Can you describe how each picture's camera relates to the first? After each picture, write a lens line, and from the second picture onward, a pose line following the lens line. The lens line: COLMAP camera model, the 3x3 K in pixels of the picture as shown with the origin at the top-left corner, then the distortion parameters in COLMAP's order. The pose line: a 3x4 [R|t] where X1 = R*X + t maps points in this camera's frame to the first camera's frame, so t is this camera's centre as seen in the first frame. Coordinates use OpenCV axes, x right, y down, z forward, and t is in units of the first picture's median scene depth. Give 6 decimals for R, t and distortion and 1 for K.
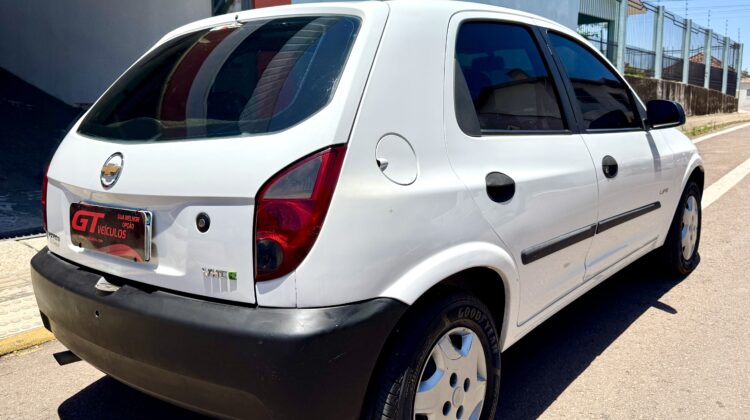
lens RADIAL K [[577.3, 0, 393.5], [0, 577.3, 223.3], [0, 0, 1]] dist [0.224595, -0.289725]
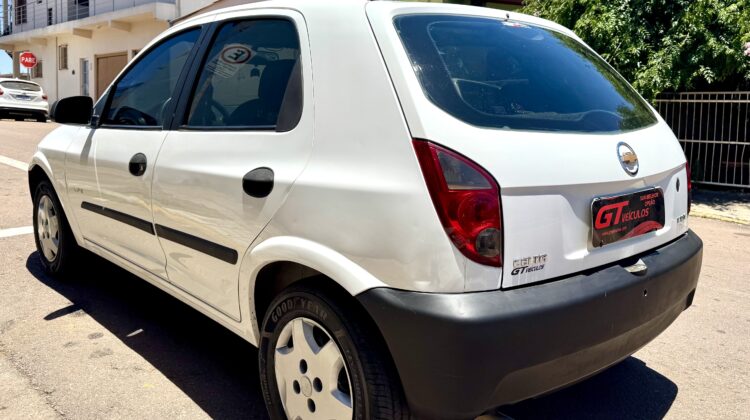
lens RADIAL K [[613.3, 0, 383.6], [0, 613.3, 208.3], [0, 0, 1]] dist [0.056924, -0.004011]
pose [[0.156358, -0.134935, 0.978440, -1.685099], [0.167357, 0.979919, 0.108395, -0.200845], [-0.973418, 0.146801, 0.175801, 1.282737]]
